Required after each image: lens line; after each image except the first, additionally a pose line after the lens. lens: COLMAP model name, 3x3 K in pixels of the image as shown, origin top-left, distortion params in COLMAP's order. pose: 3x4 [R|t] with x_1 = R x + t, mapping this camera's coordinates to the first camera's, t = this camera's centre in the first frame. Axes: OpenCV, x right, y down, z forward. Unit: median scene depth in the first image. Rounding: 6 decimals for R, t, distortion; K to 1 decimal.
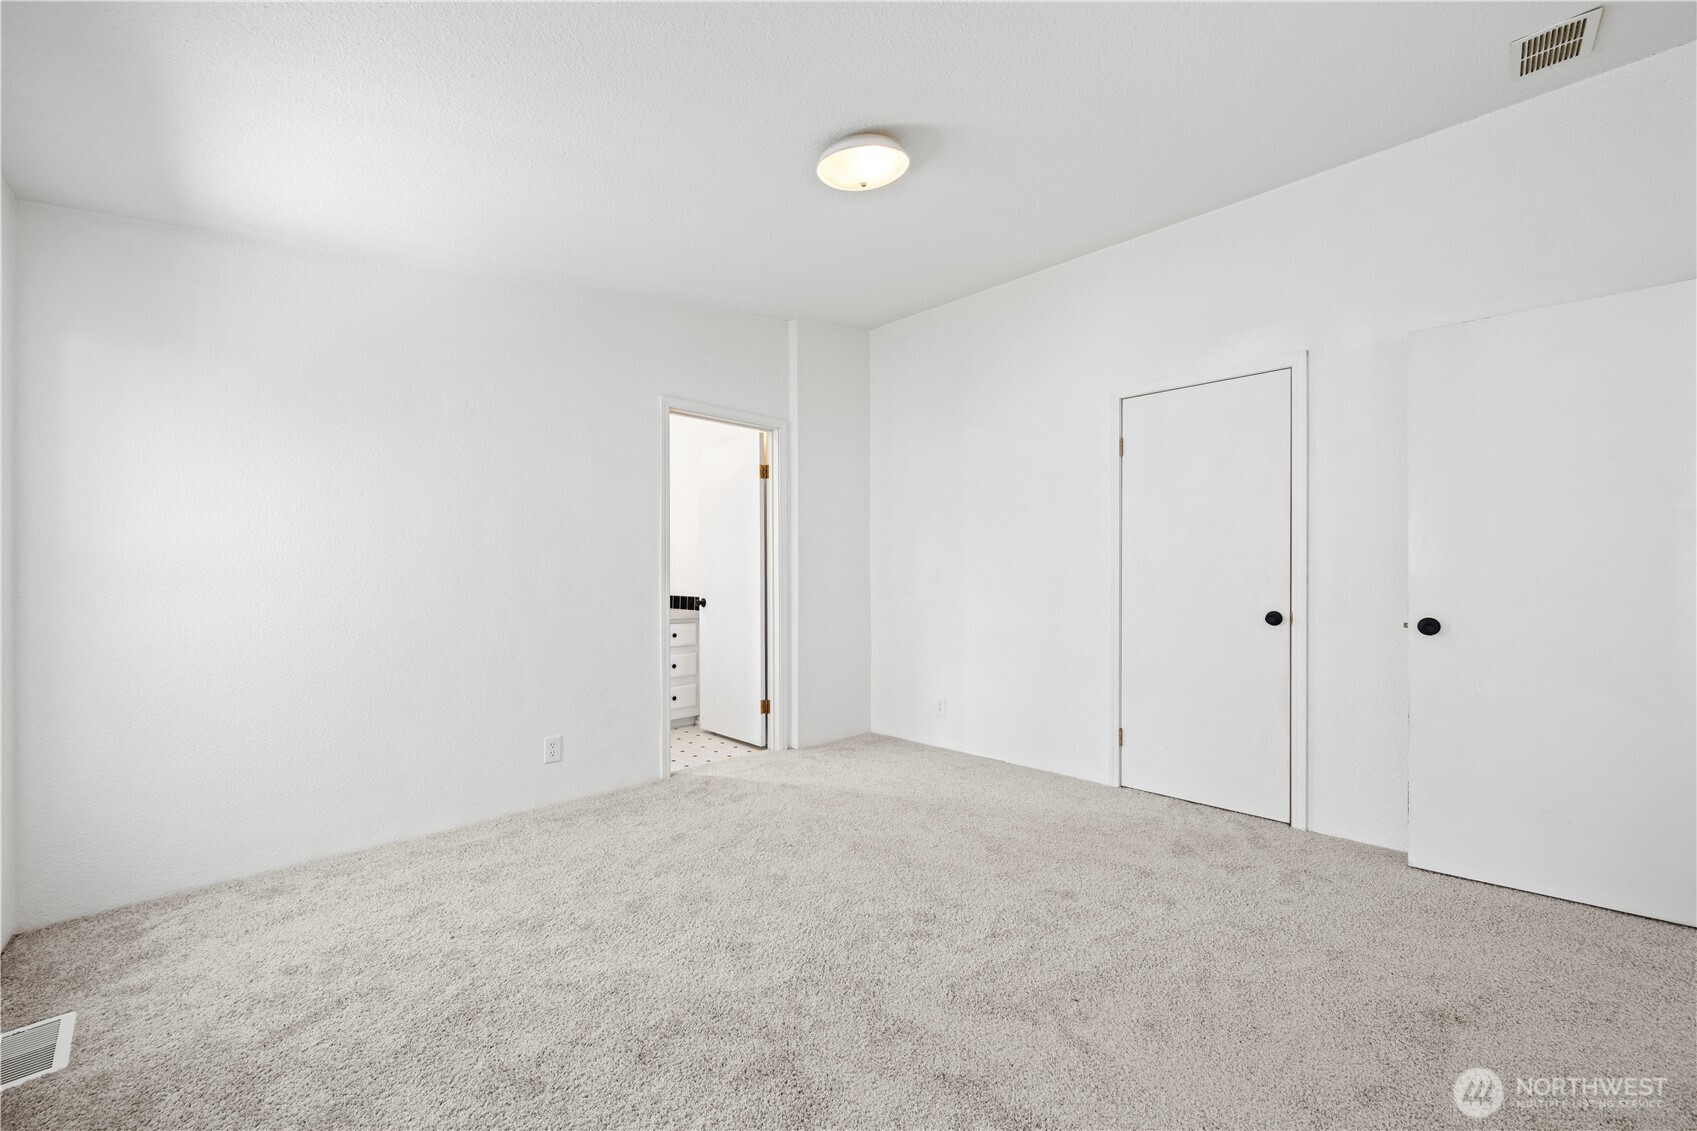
lens RADIAL K [[688.8, 0, 846.0], [0, 688.8, 574.4], [0, 0, 1]] dist [-0.000303, -0.000034]
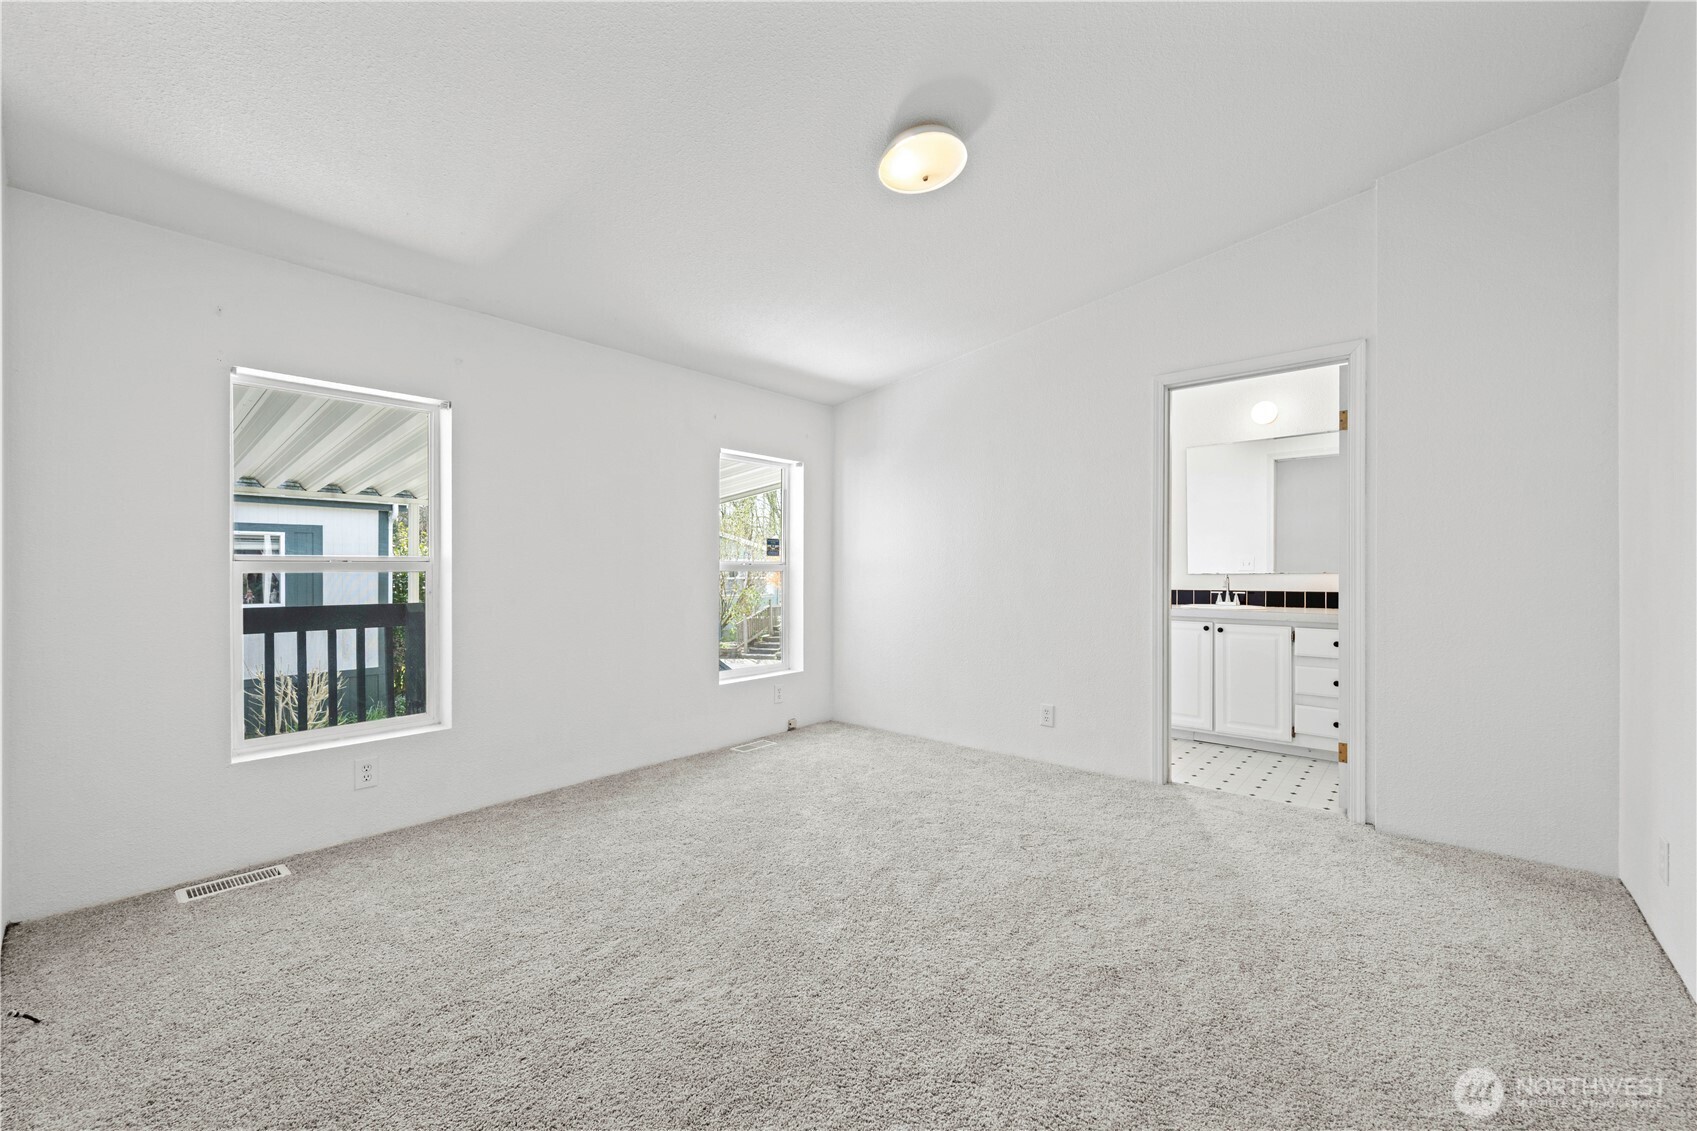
lens RADIAL K [[673.4, 0, 839.4], [0, 673.4, 564.2], [0, 0, 1]] dist [-0.000826, -0.000318]
pose [[0.073314, -0.002753, -0.997305, 0.734051], [-0.001190, 0.999995, -0.002848, -0.000686], [0.997308, 0.001395, 0.073311, 0.588138]]
